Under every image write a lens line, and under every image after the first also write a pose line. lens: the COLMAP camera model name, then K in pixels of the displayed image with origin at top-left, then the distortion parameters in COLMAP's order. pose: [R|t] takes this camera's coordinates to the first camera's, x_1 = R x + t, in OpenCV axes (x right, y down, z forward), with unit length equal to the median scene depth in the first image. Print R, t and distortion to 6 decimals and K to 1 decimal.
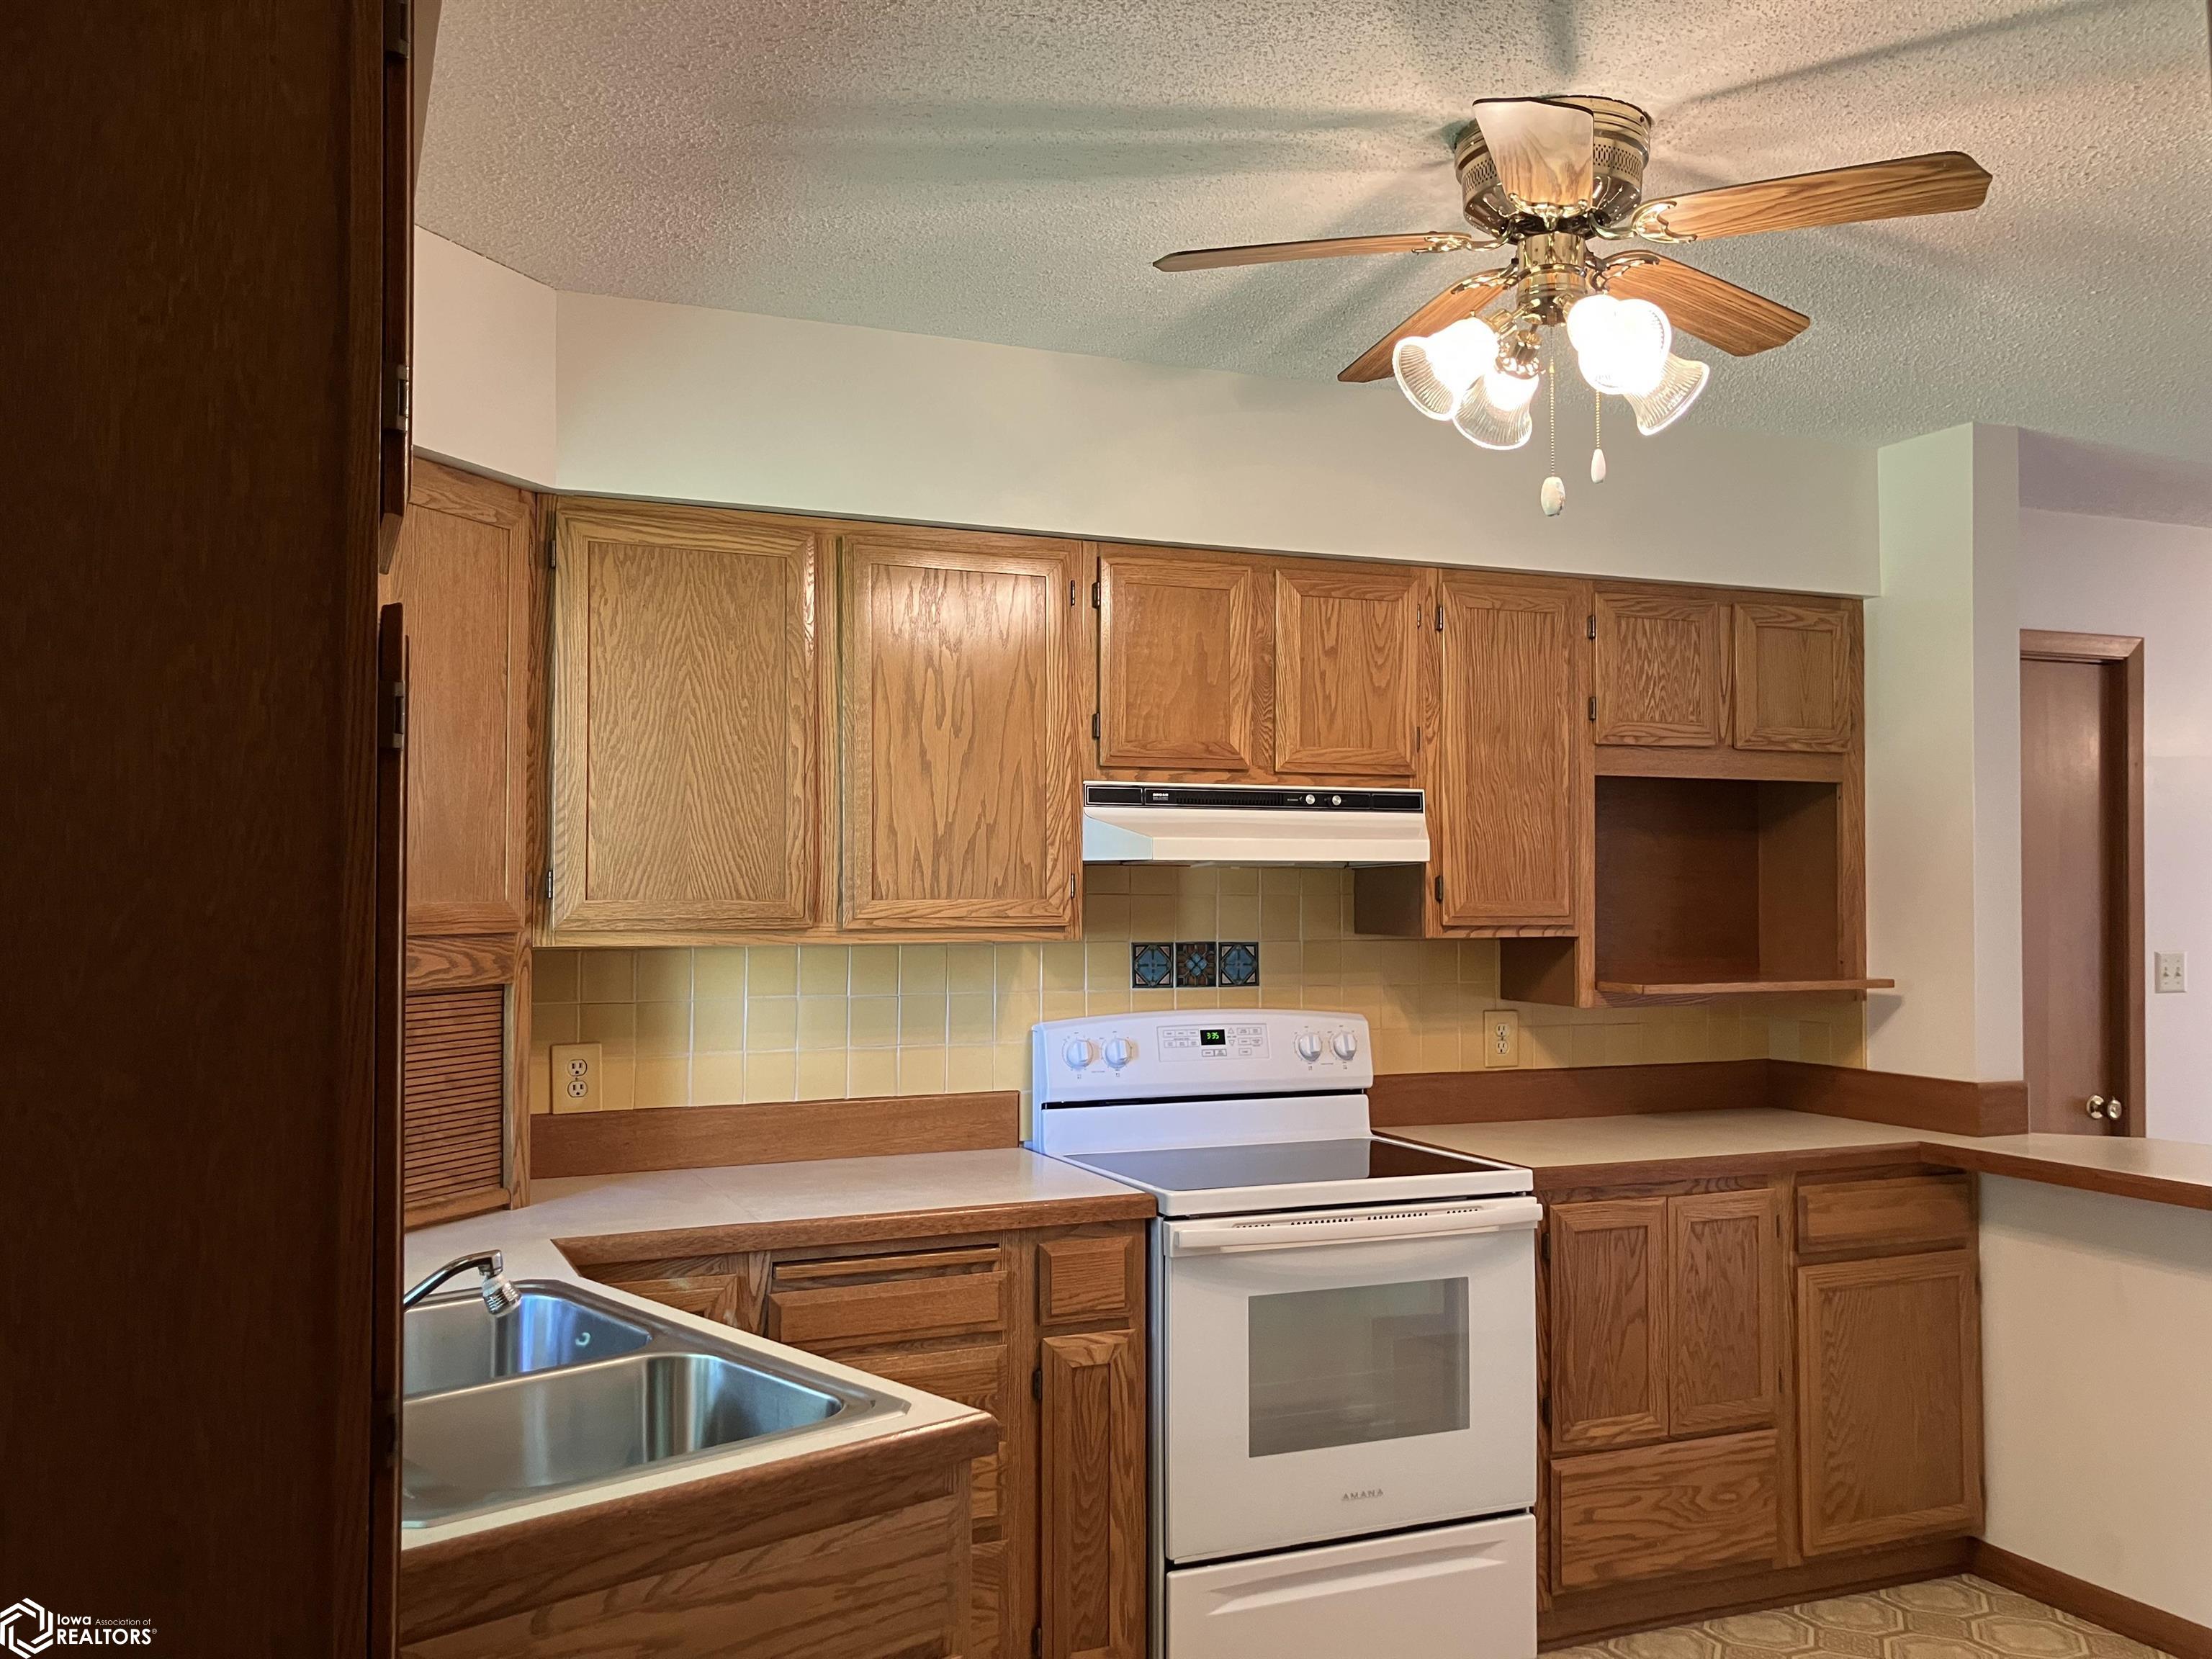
lens RADIAL K [[1836.6, 0, 1093.8], [0, 1836.6, 810.8], [0, 0, 1]] dist [0.017802, -0.025727]
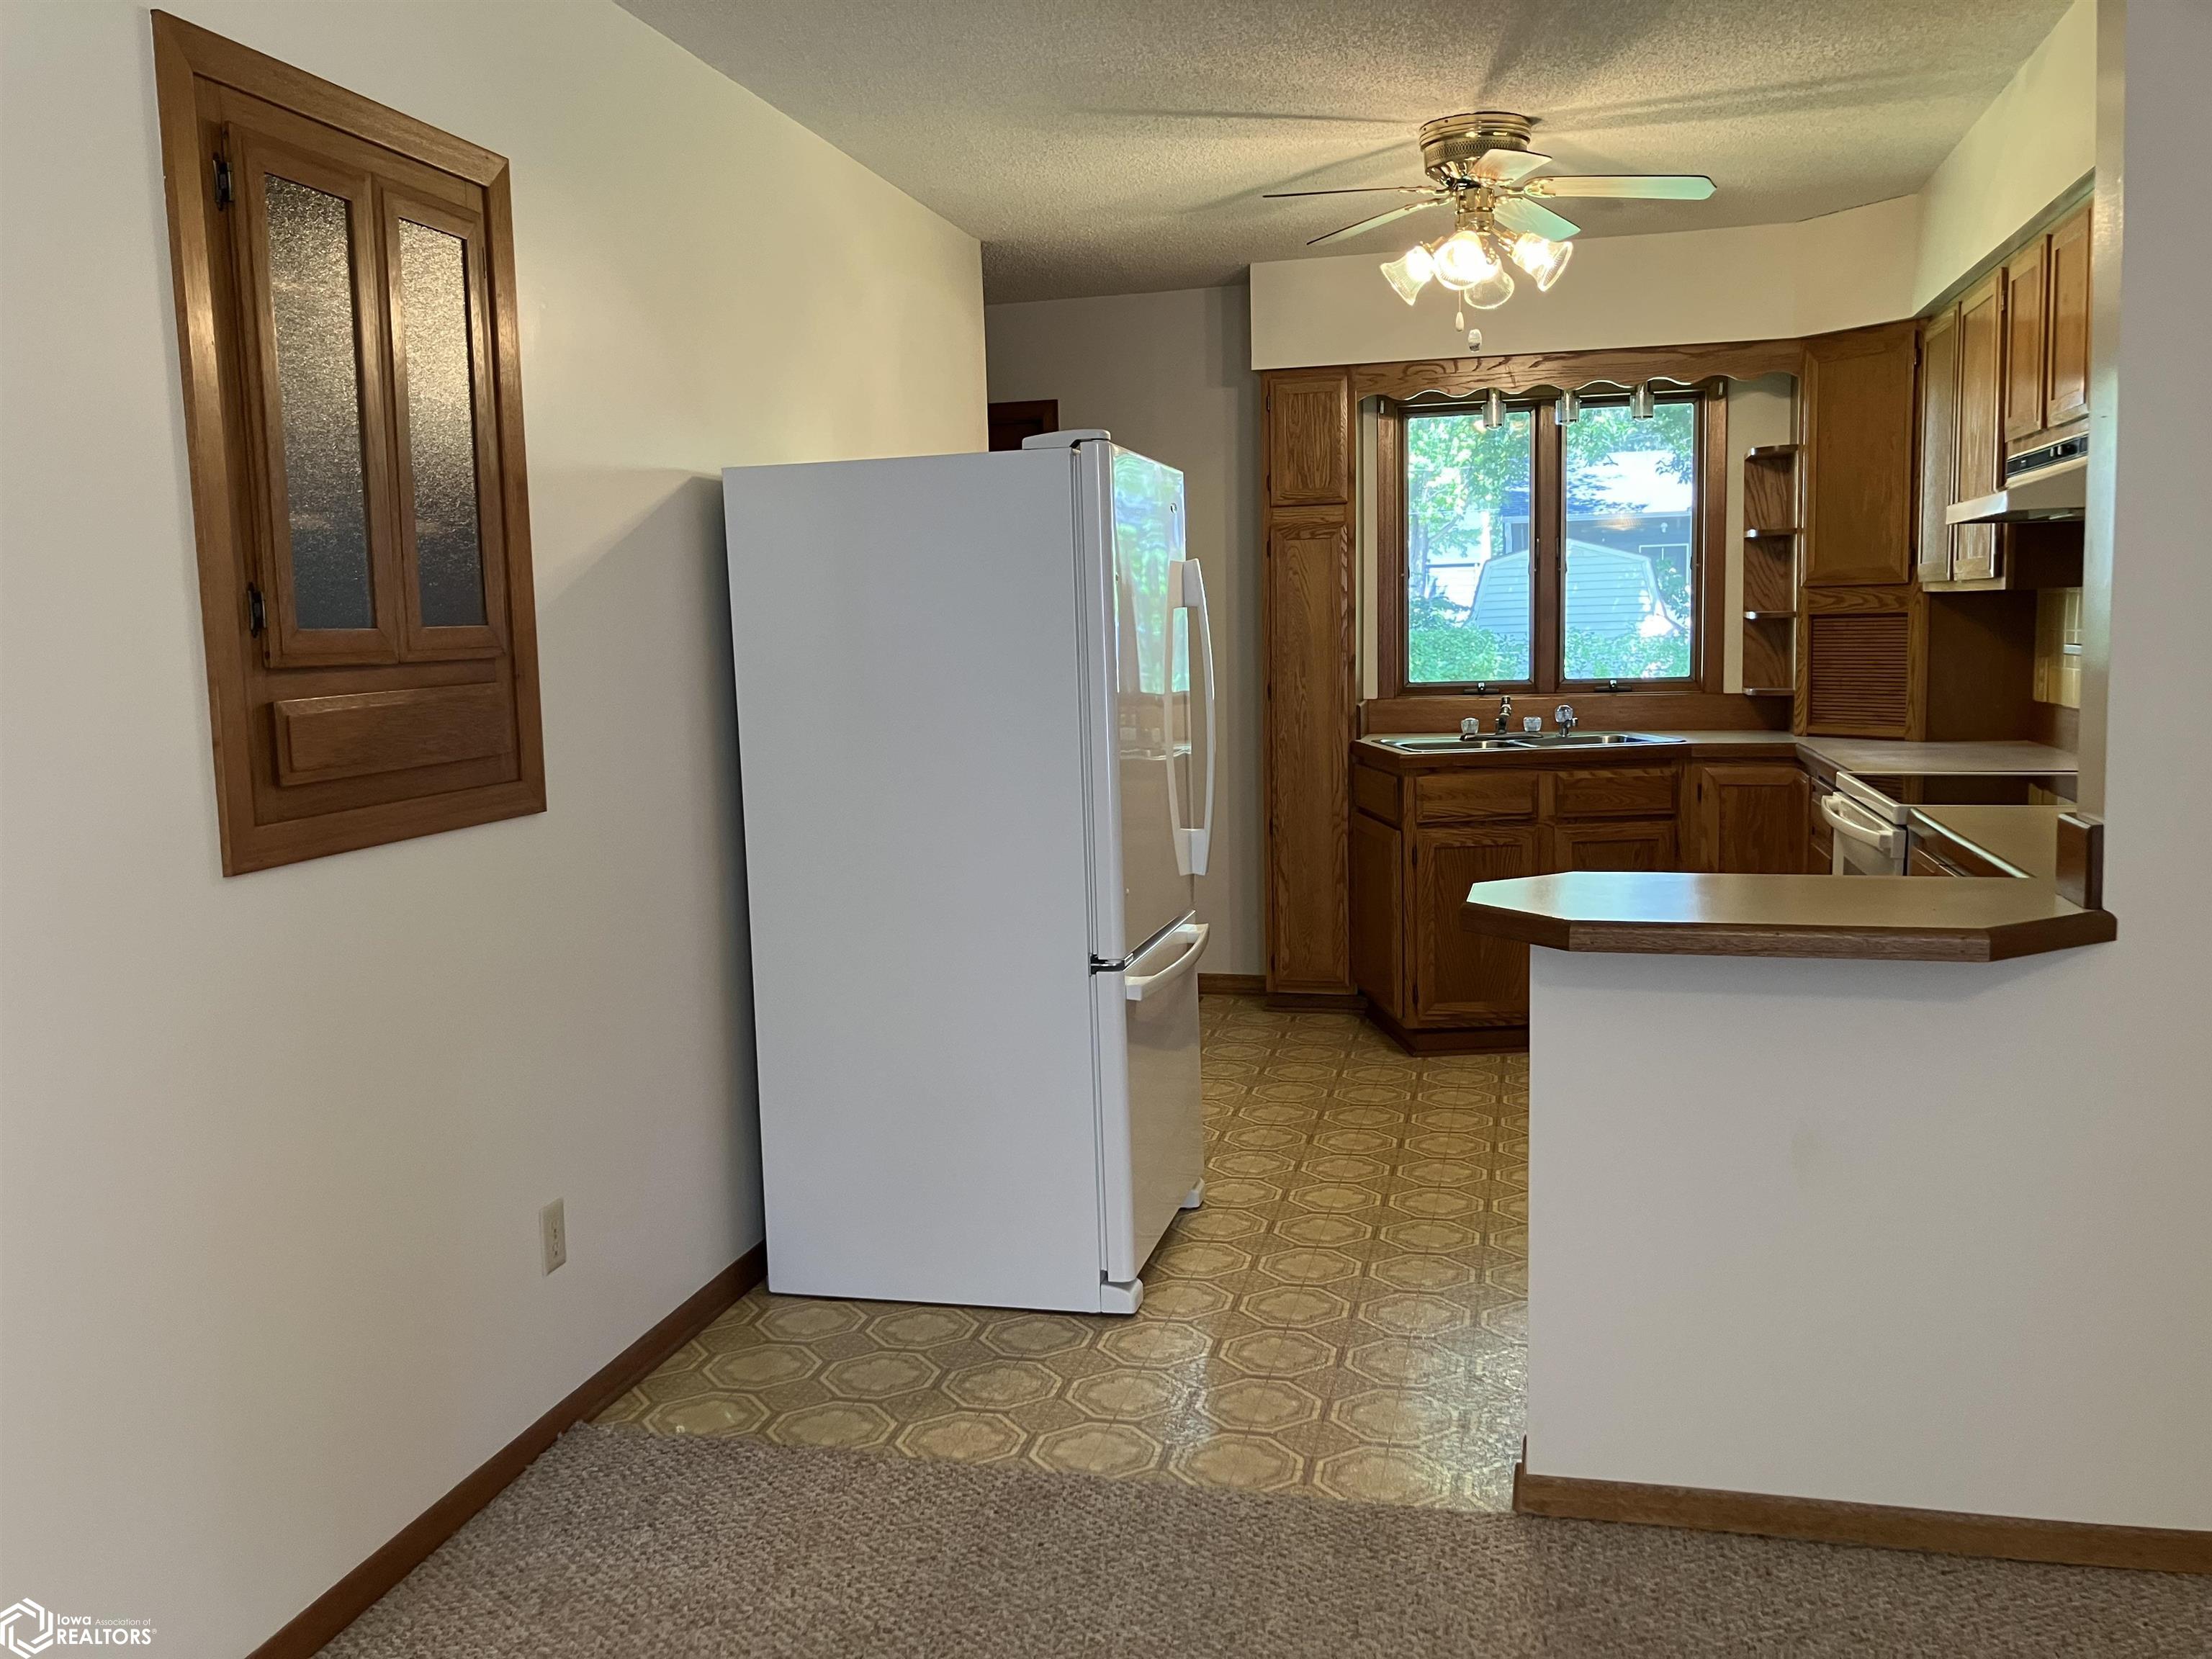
lens RADIAL K [[1836.6, 0, 1105.7], [0, 1836.6, 823.5], [0, 0, 1]] dist [0.017802, -0.025727]
pose [[-0.600143, 0.109182, -0.792406, 1.276587], [0.067312, 0.994020, 0.085982, 0.075772], [0.797055, -0.001737, -0.603904, 1.195201]]
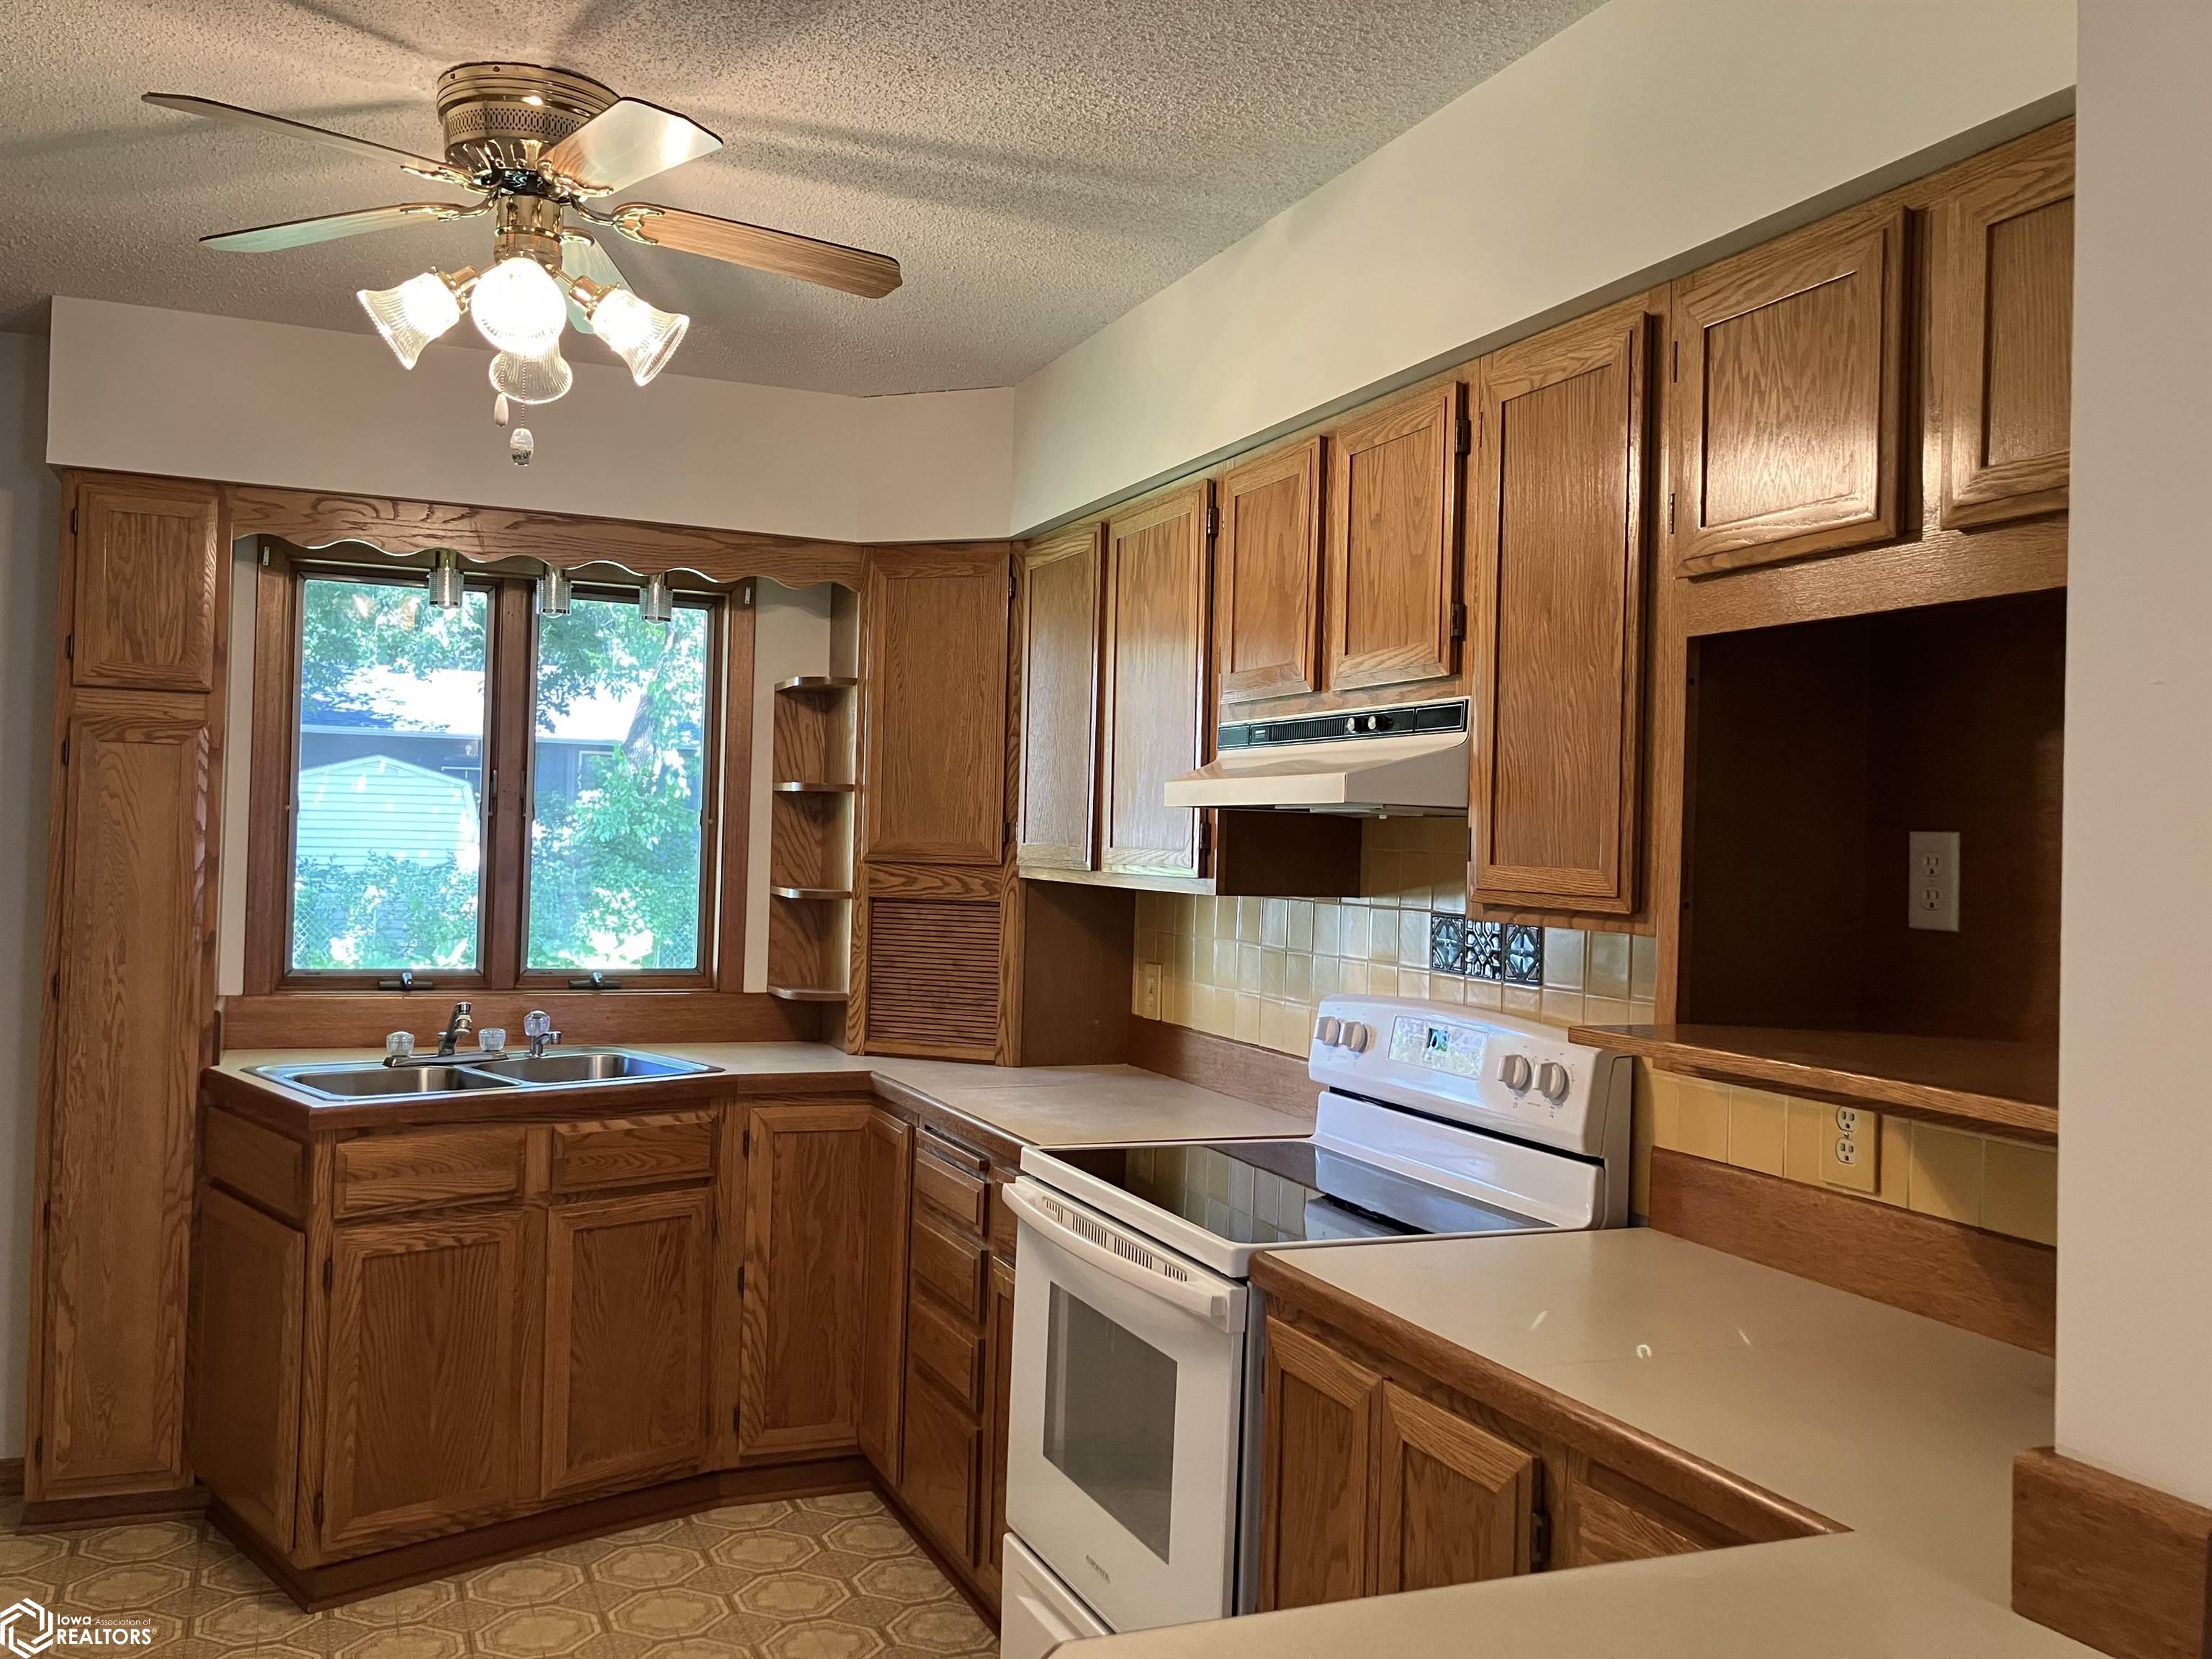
lens RADIAL K [[1836.6, 0, 1095.6], [0, 1836.6, 828.9], [0, 0, 1]] dist [0.017802, -0.025727]
pose [[-0.011811, -0.004354, -0.999921, 0.866998], [0.015911, 0.999863, -0.004541, 0.038181], [0.999804, -0.015963, -0.011740, 0.898219]]
